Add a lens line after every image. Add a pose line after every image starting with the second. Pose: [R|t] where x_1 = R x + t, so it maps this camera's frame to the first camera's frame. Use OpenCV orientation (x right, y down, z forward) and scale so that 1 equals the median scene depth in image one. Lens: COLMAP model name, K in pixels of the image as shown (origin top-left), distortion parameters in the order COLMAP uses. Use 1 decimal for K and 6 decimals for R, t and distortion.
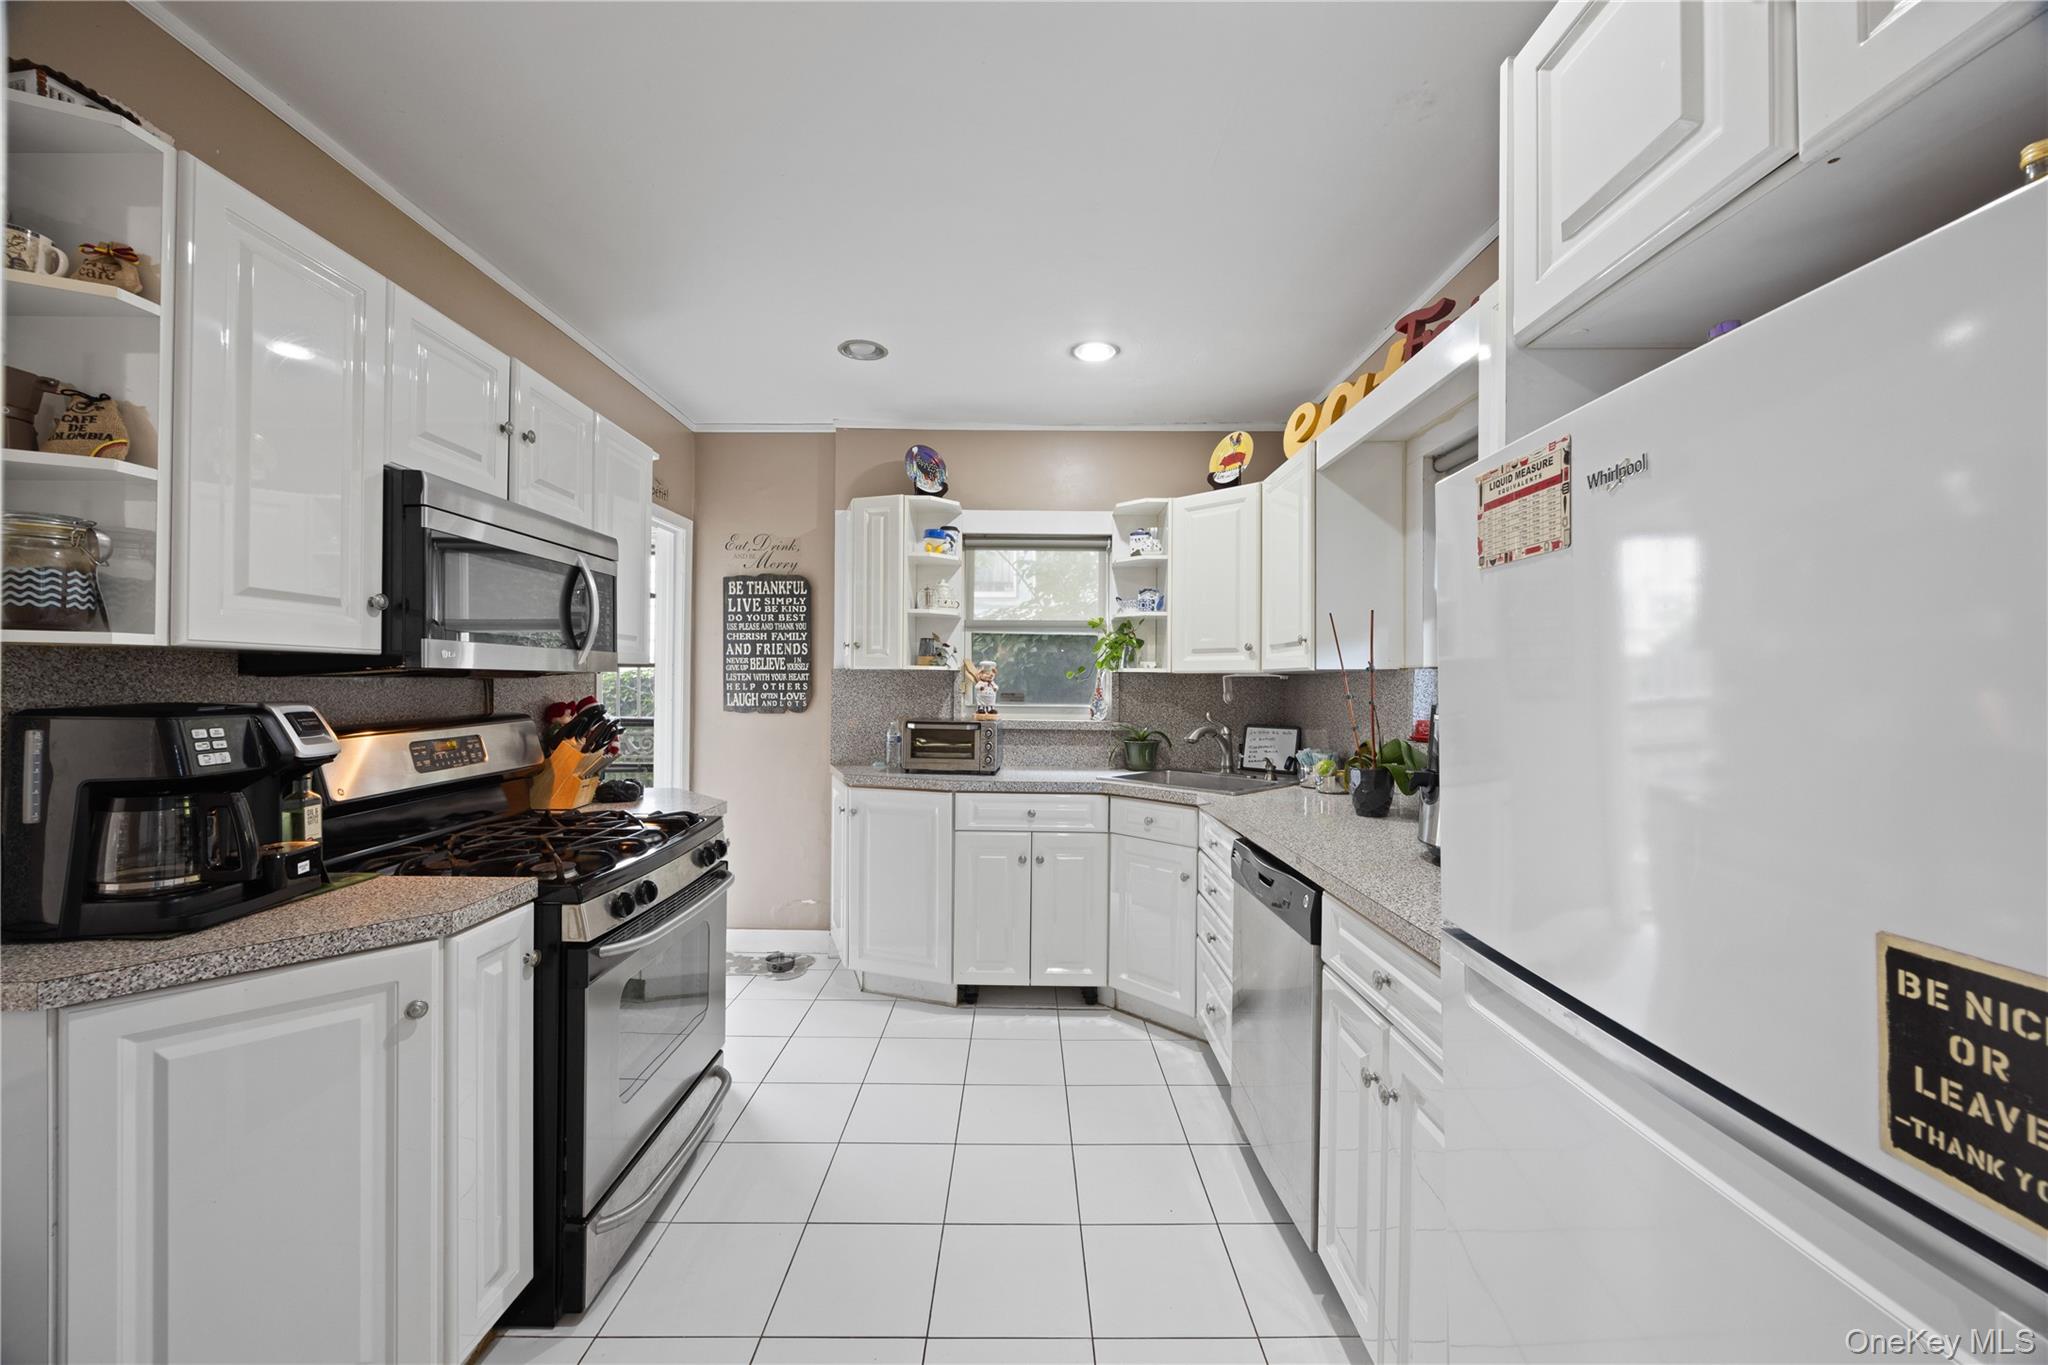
lens RADIAL K [[789.5, 0, 1021.1], [0, 789.5, 682.1], [0, 0, 1]] dist [-0.001386, -0.000203]
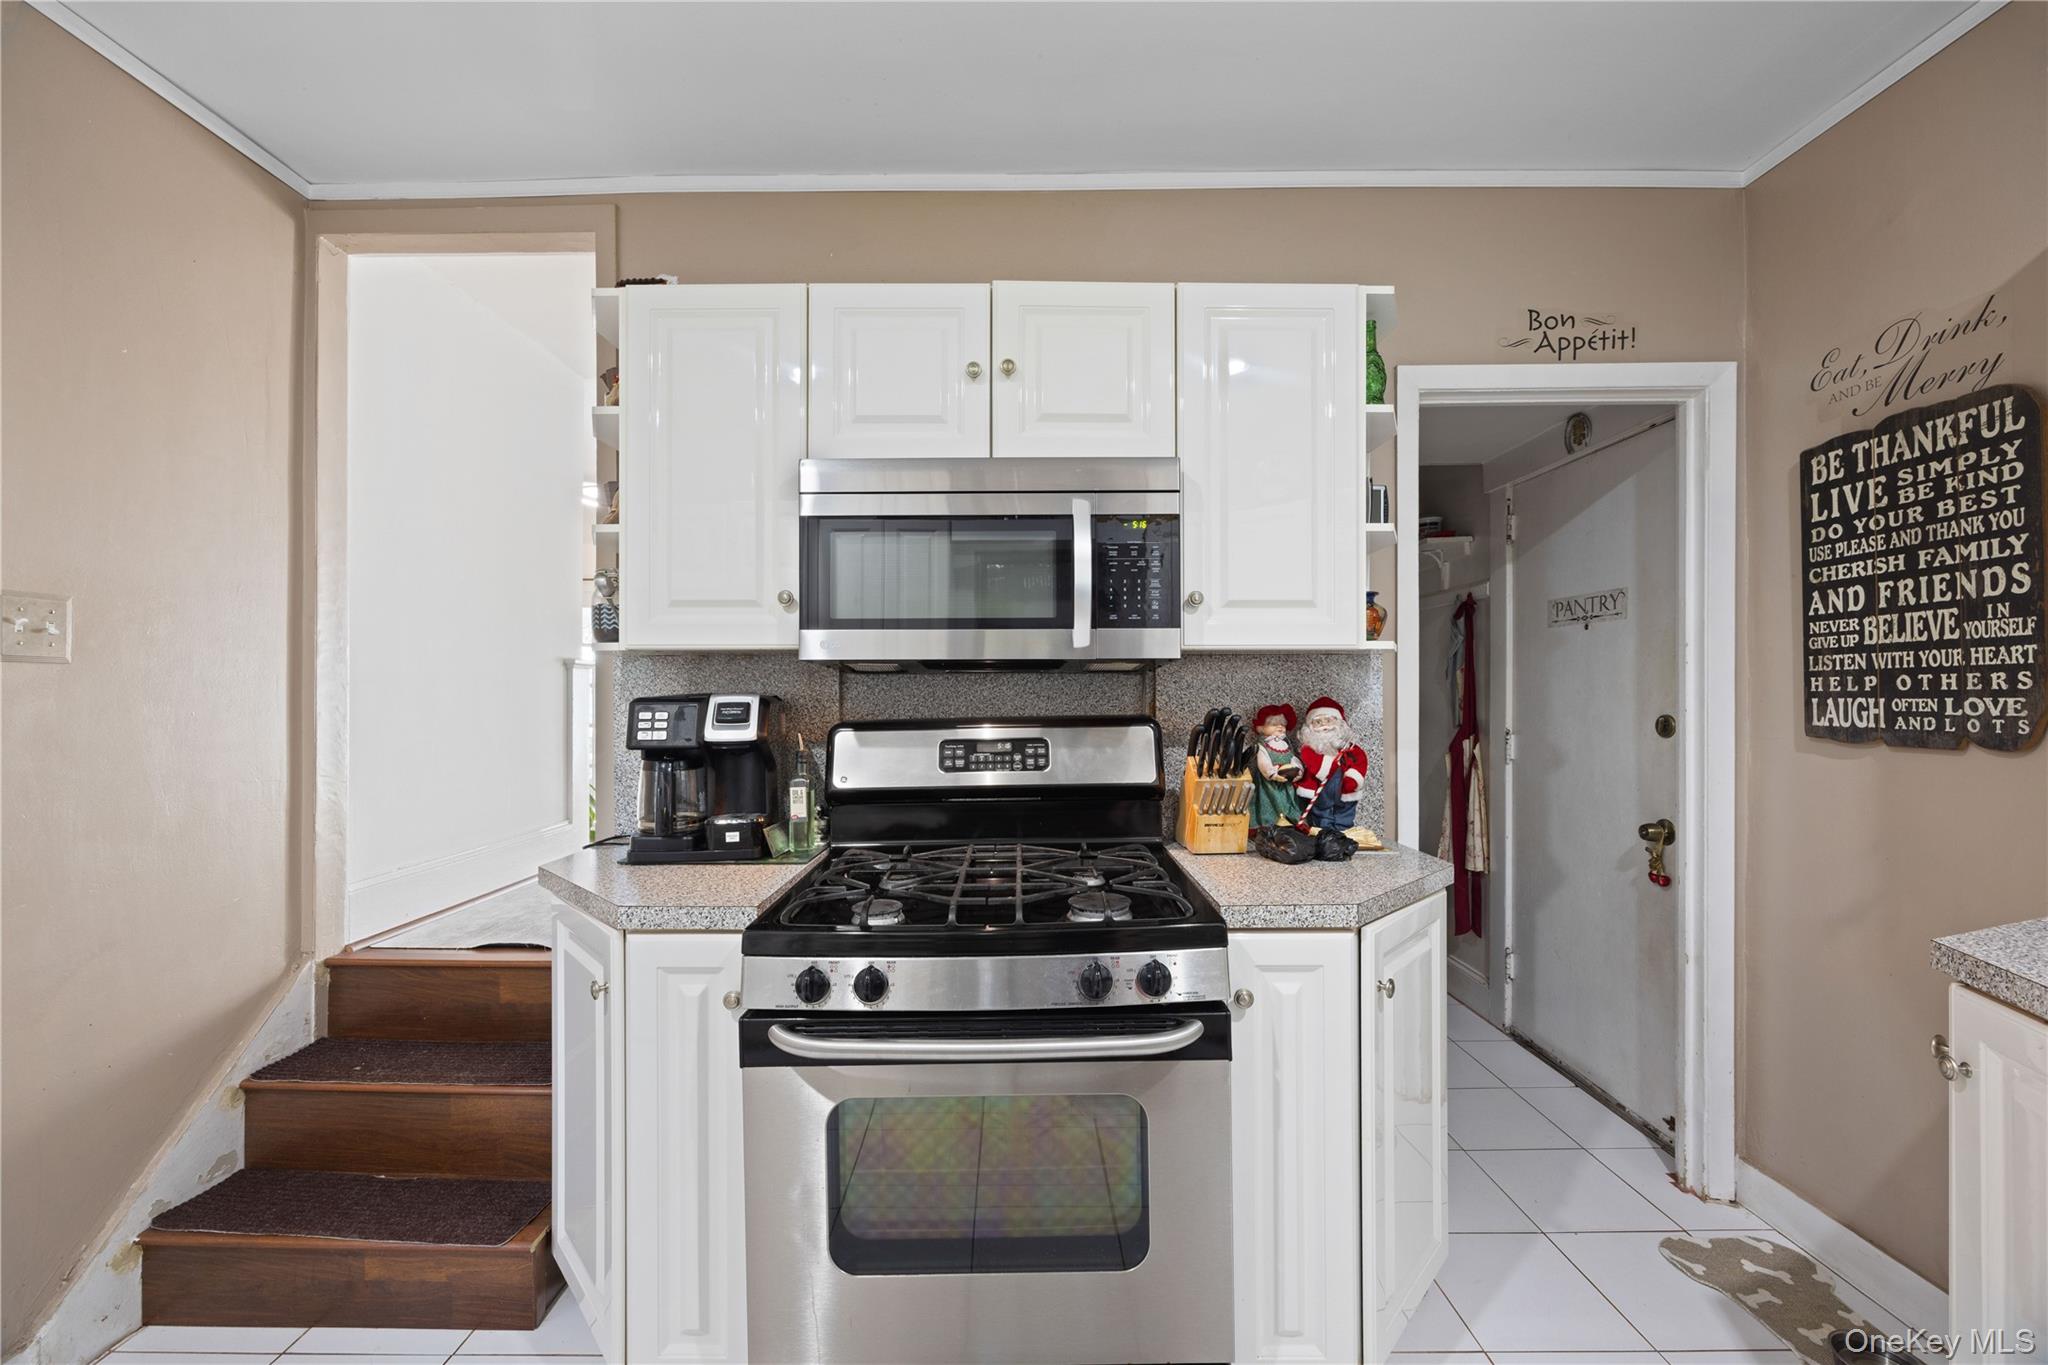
lens RADIAL K [[789.5, 0, 1020.4], [0, 789.5, 687.5], [0, 0, 1]] dist [-0.001386, -0.000203]
pose [[0.000590, -0.013361, -0.999911, 0.091234], [0.002693, 0.999907, -0.013359, 0.012461], [0.999996, -0.002685, 0.000626, 0.533951]]
